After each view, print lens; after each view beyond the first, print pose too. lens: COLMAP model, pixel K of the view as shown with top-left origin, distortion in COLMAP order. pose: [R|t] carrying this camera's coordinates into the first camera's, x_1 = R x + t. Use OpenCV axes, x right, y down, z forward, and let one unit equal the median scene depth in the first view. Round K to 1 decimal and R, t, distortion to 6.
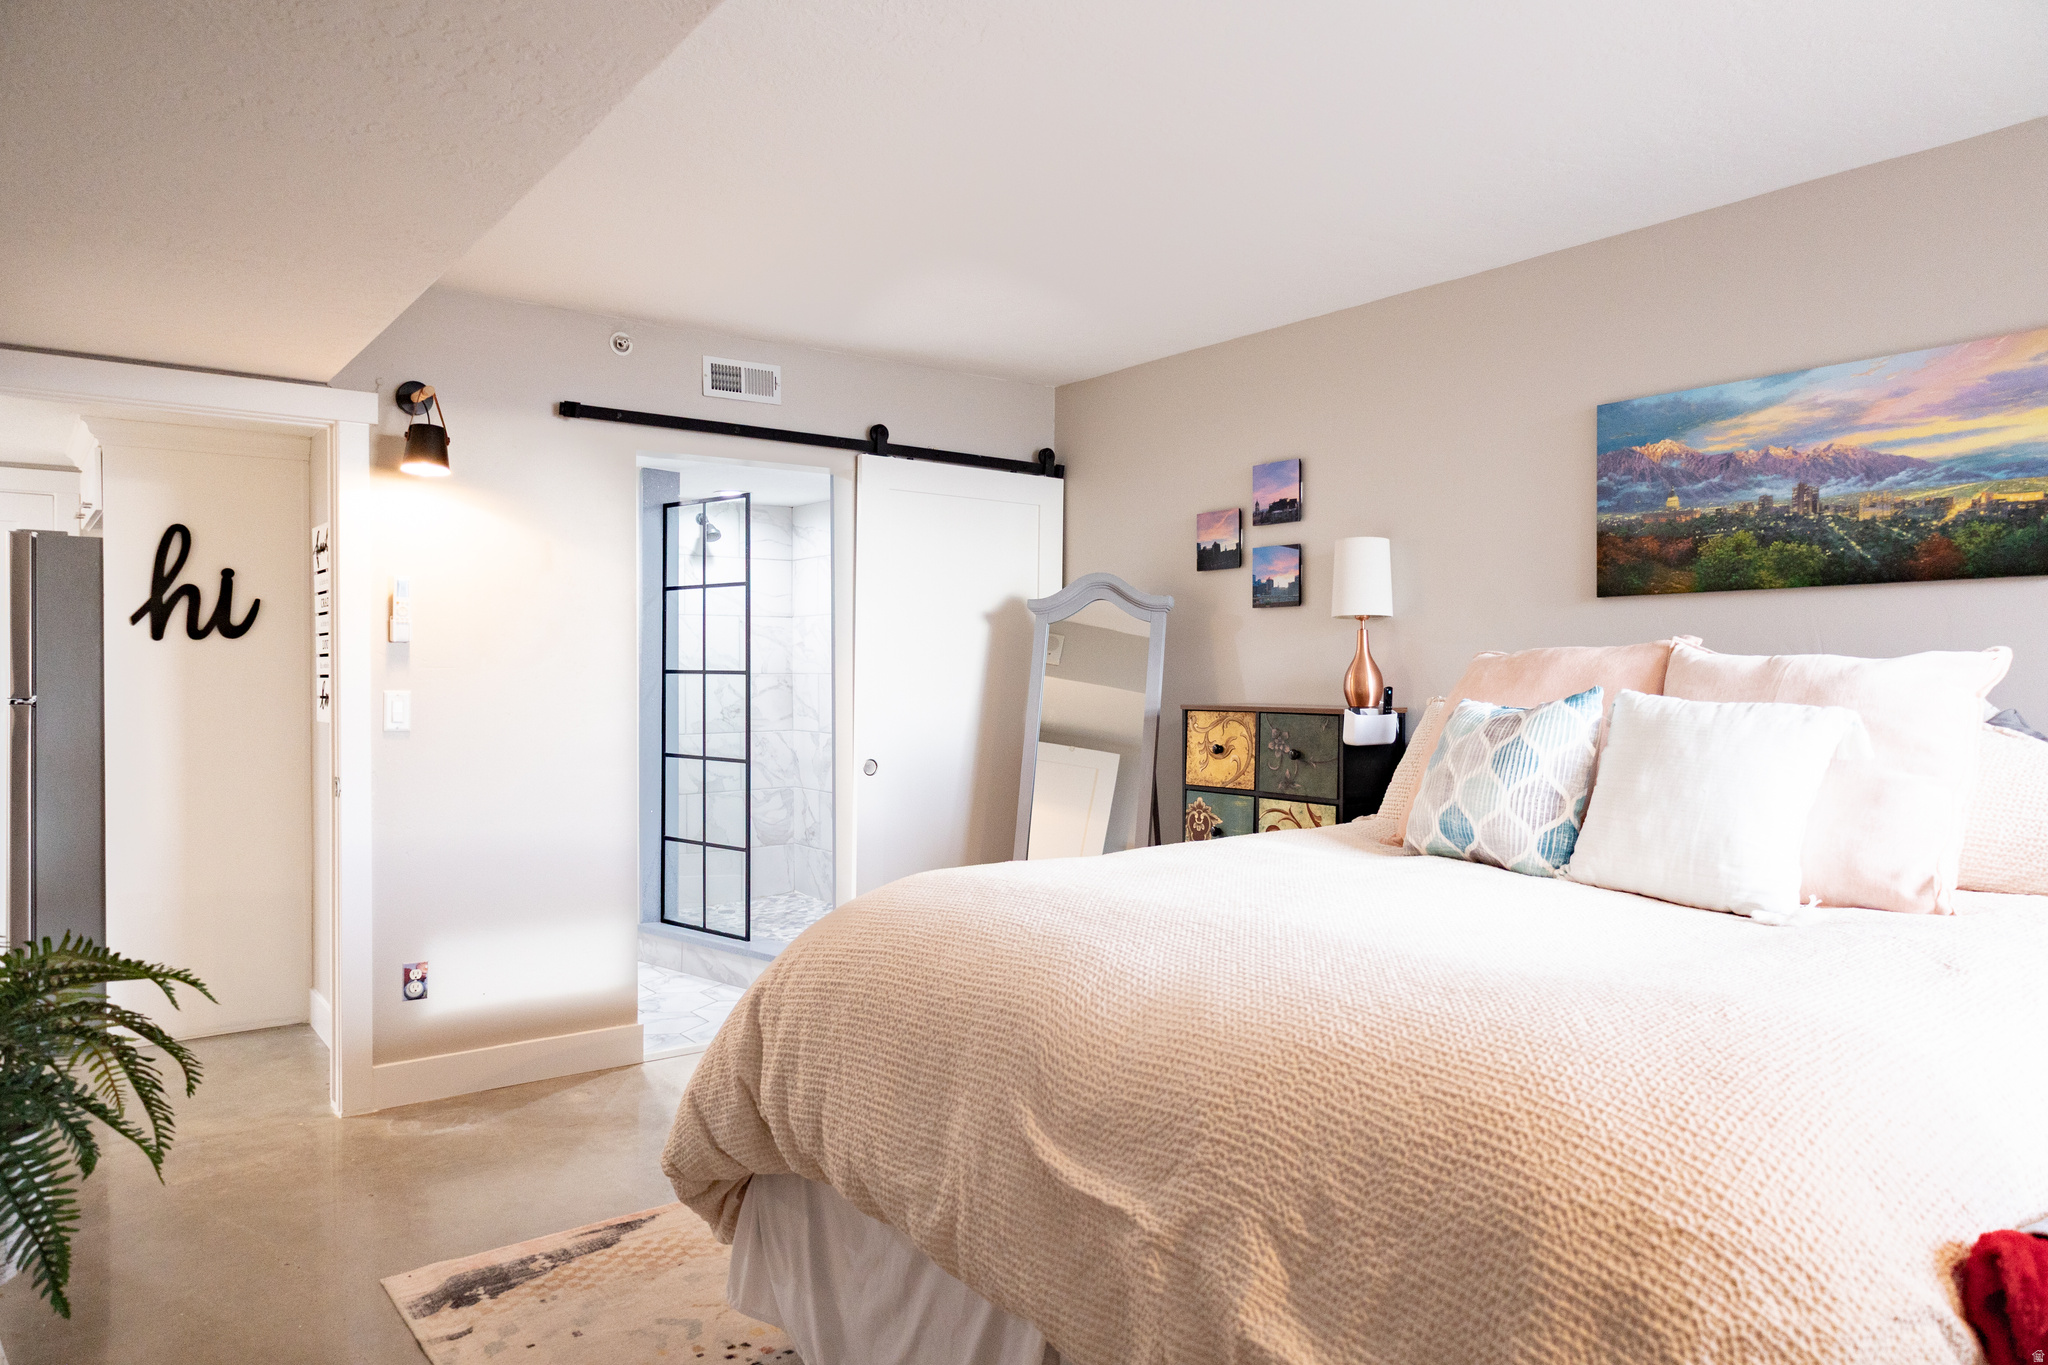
lens RADIAL K [[1319.7, 0, 1026.3], [0, 1319.7, 685.3], [0, 0, 1]] dist [-0.006624, 0.002345]
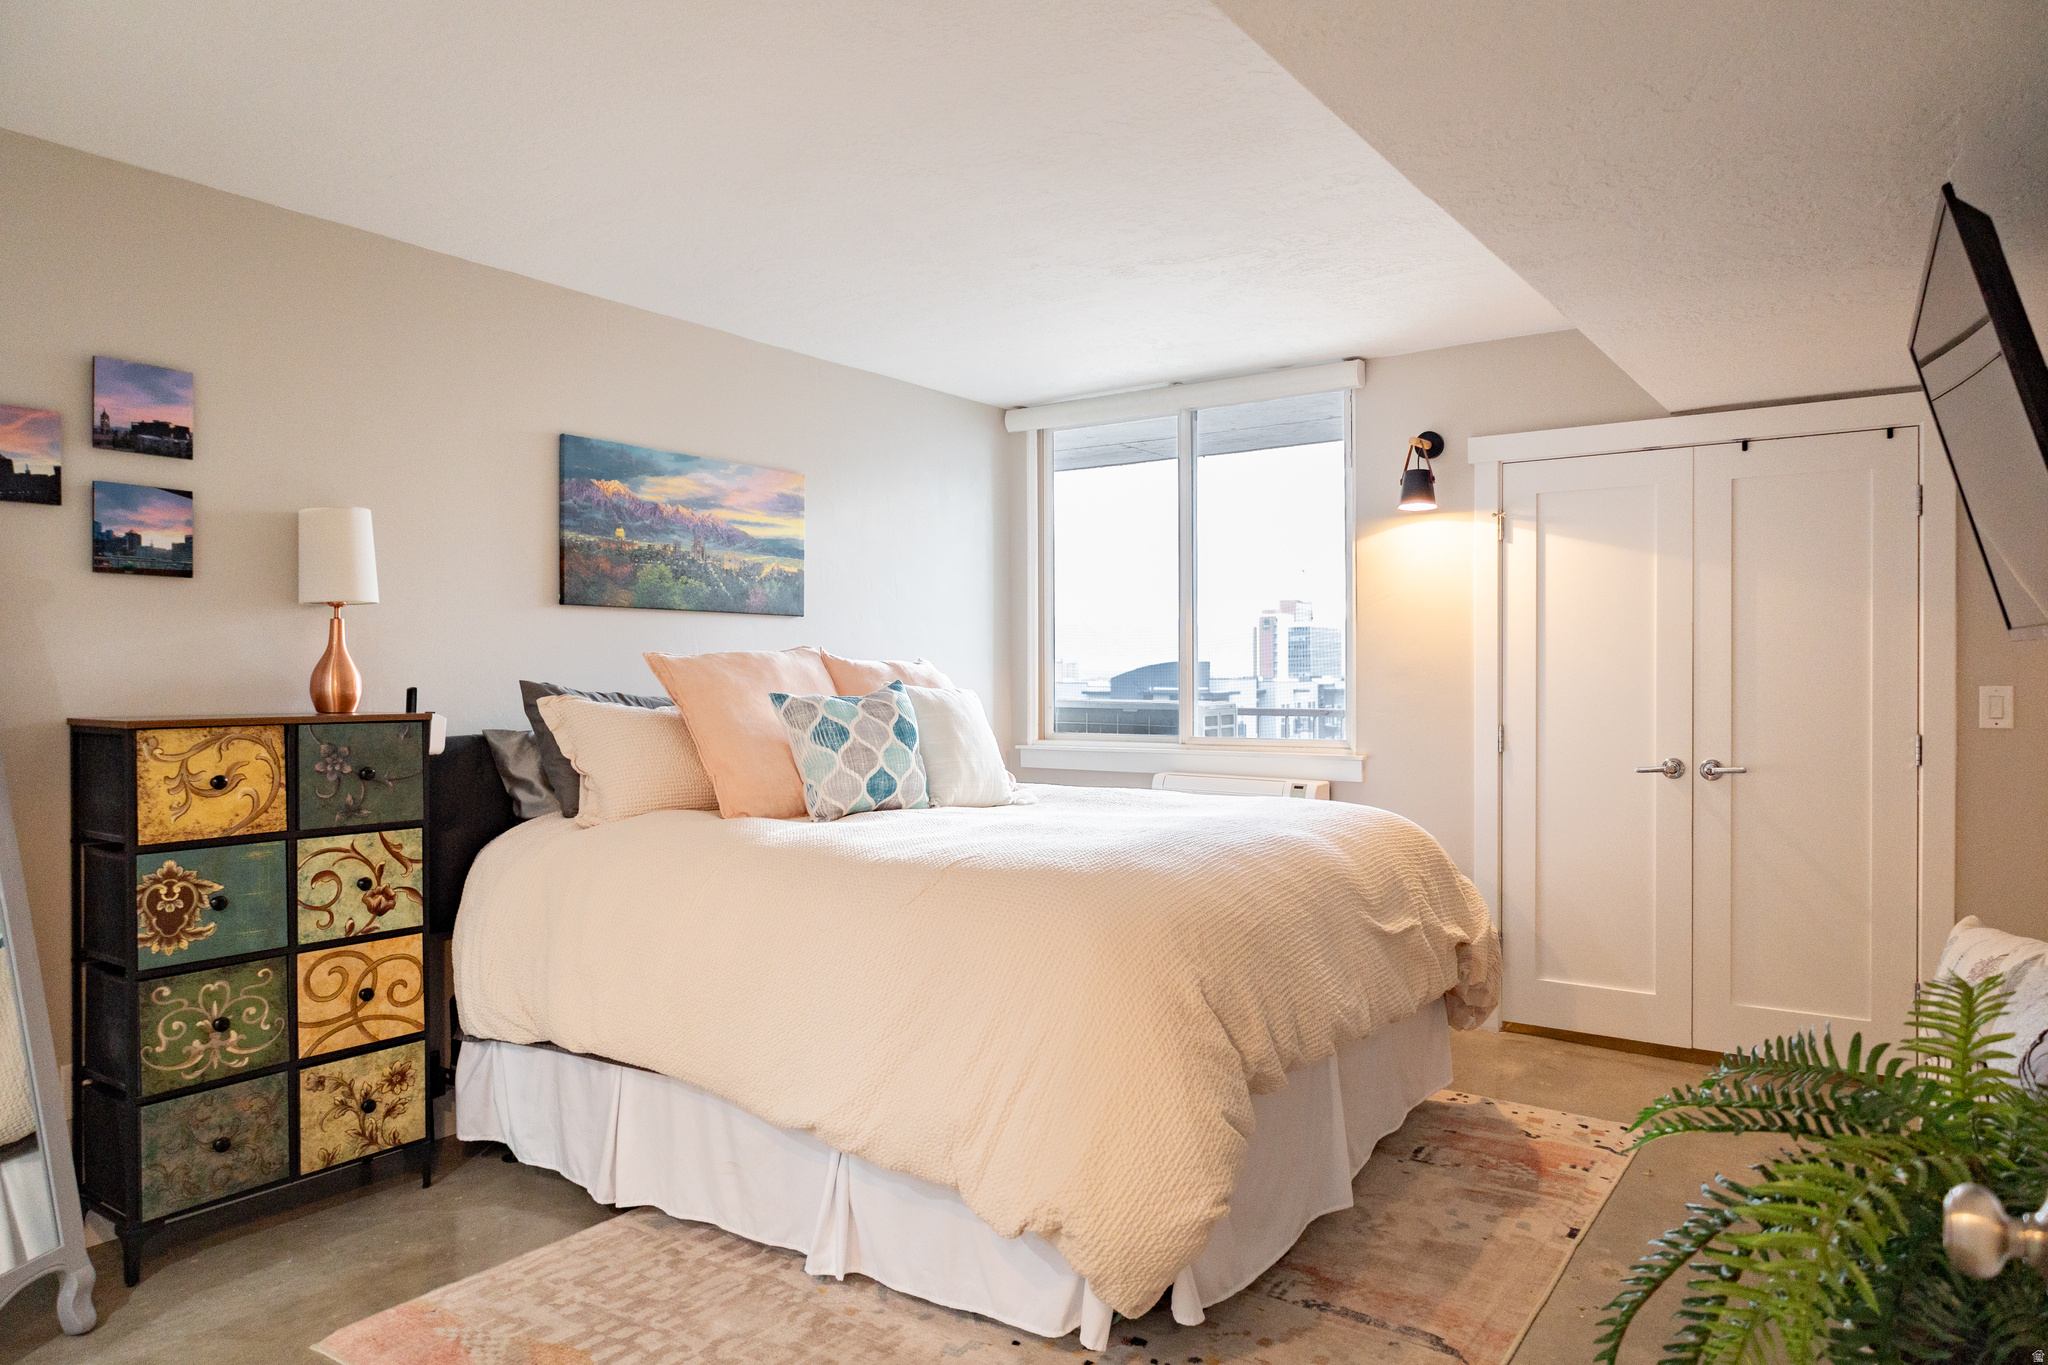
lens RADIAL K [[1319.7, 0, 1026.3], [0, 1319.7, 685.3], [0, 0, 1]] dist [-0.006624, 0.002345]
pose [[-0.306616, -0.005839, 0.951815, -0.673585], [0.010839, 0.999895, 0.009625, -0.004097], [-0.951771, 0.013268, -0.306521, 0.862719]]
